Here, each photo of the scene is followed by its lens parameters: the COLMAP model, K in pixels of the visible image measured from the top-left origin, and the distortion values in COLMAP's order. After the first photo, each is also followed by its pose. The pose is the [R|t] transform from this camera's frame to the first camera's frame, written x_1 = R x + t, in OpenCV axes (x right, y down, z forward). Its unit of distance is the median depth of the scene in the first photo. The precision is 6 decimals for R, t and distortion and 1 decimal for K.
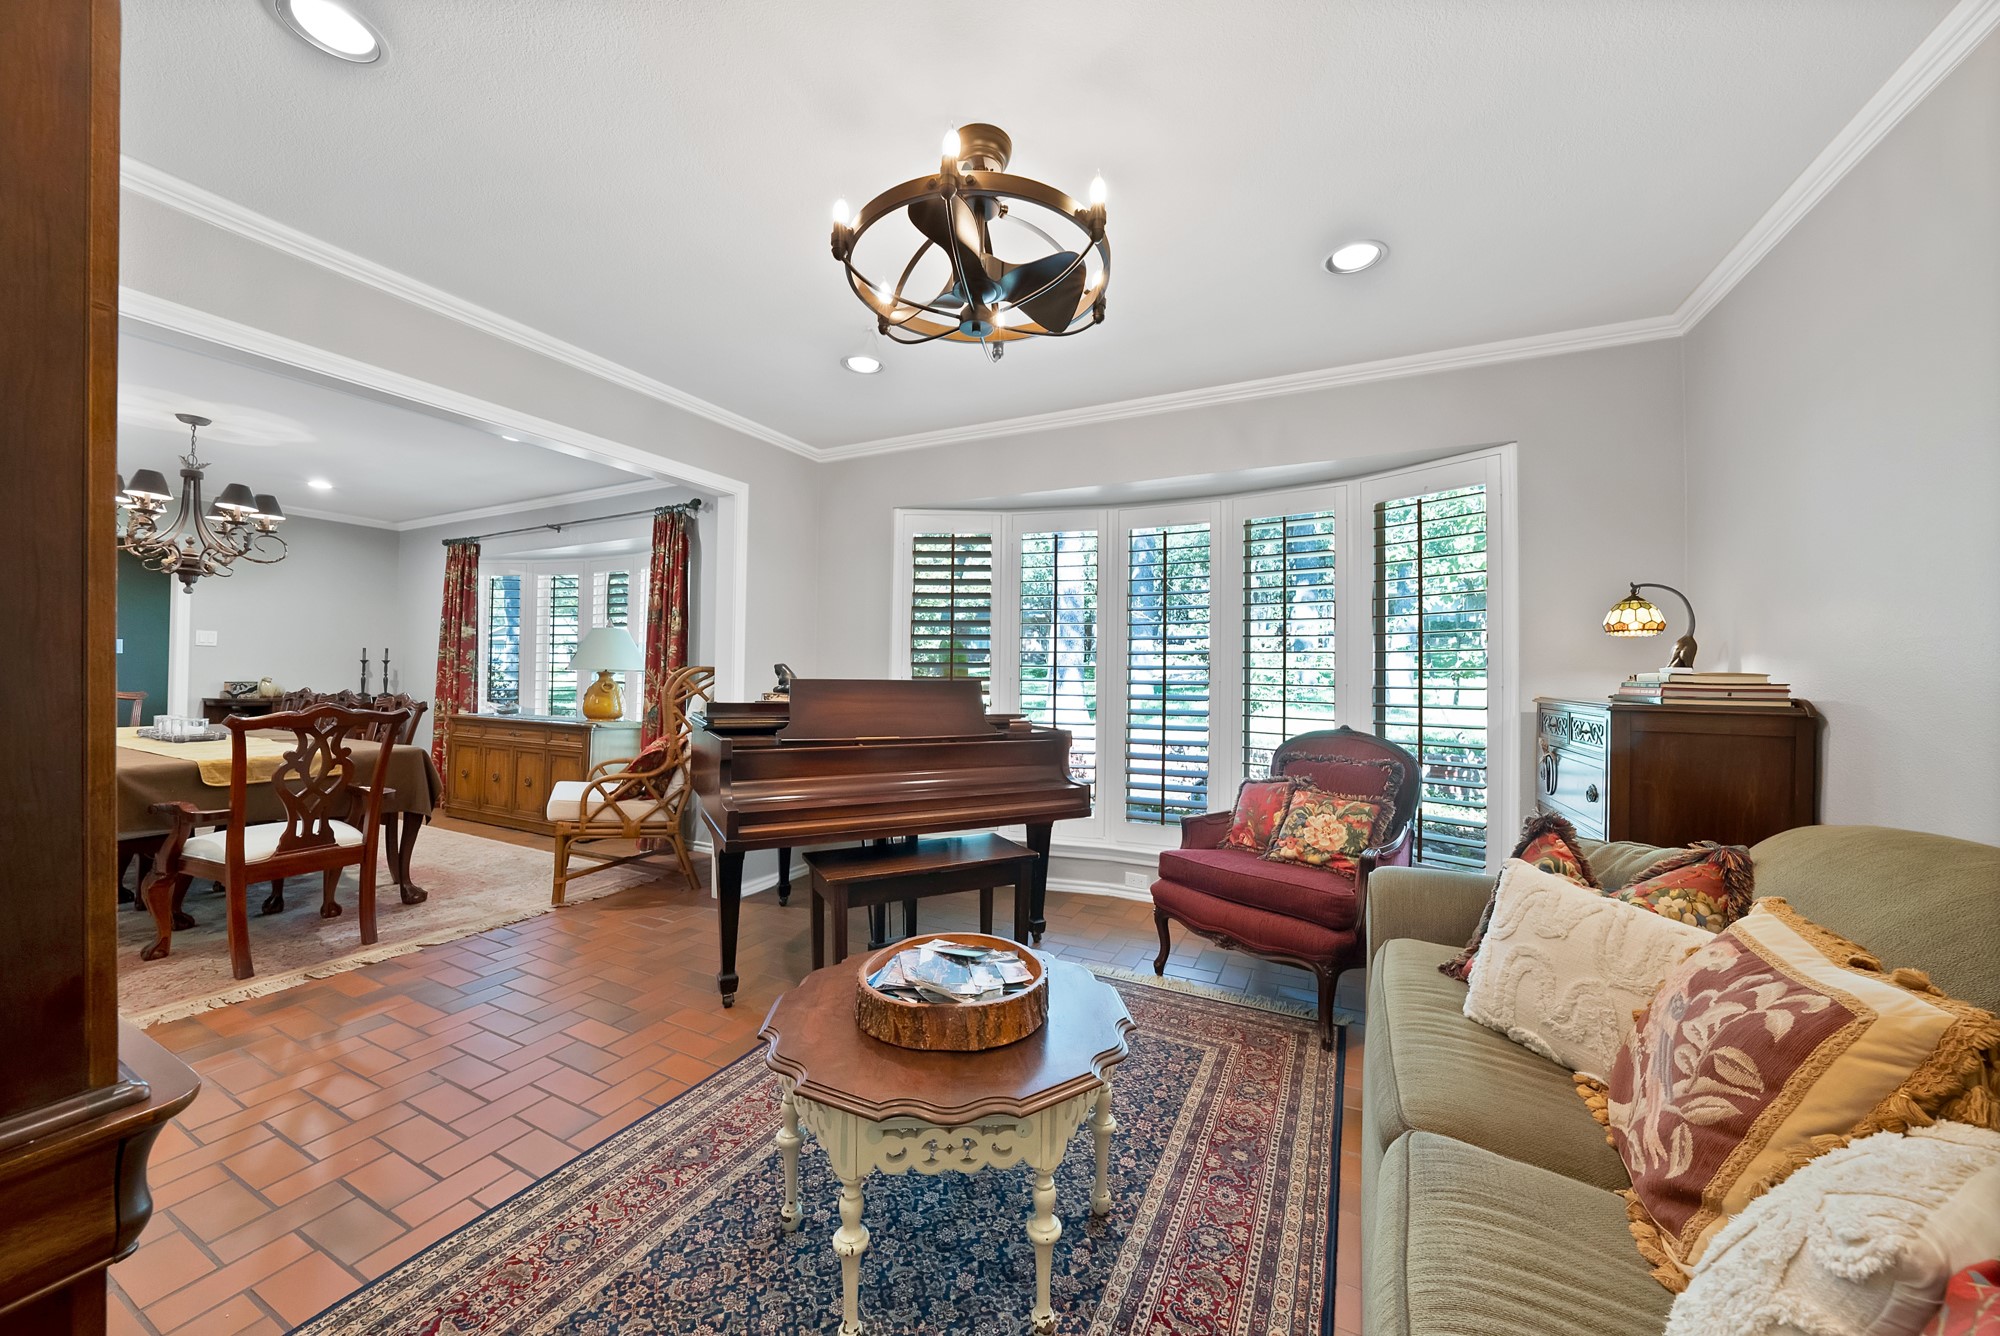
lens RADIAL K [[732.7, 0, 1006.7], [0, 732.7, 668.6], [0, 0, 1]] dist [-0.008350, 0.002402]
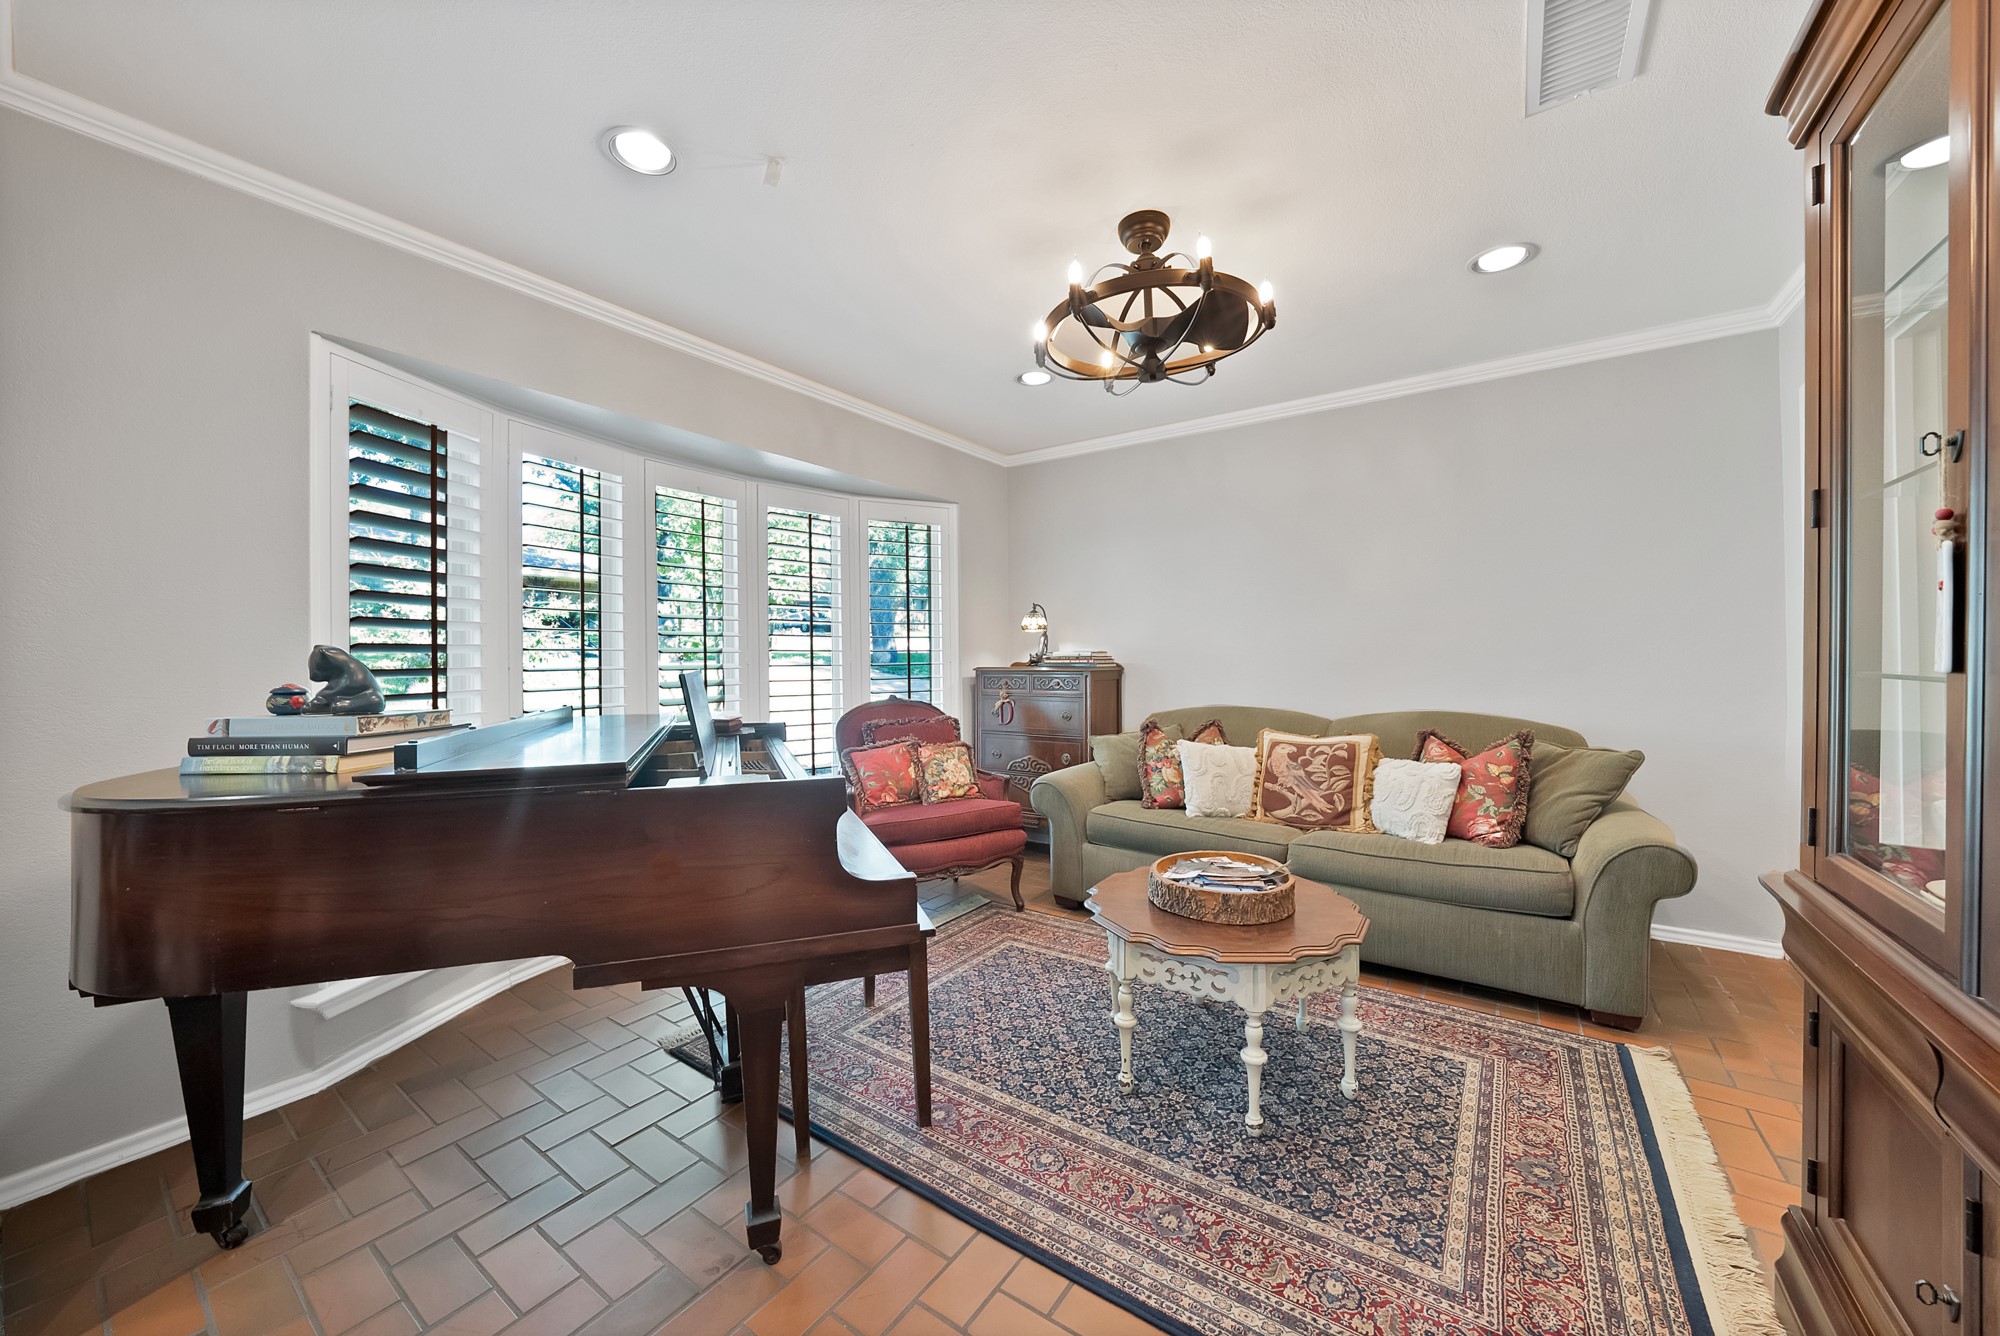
lens RADIAL K [[732.7, 0, 988.8], [0, 732.7, 657.9], [0, 0, 1]] dist [-0.008350, 0.002402]
pose [[0.140889, -0.017728, 0.989867, -1.501330], [0.004217, 0.999841, 0.017307, -0.018433], [-0.990016, 0.001736, 0.140941, 1.257974]]
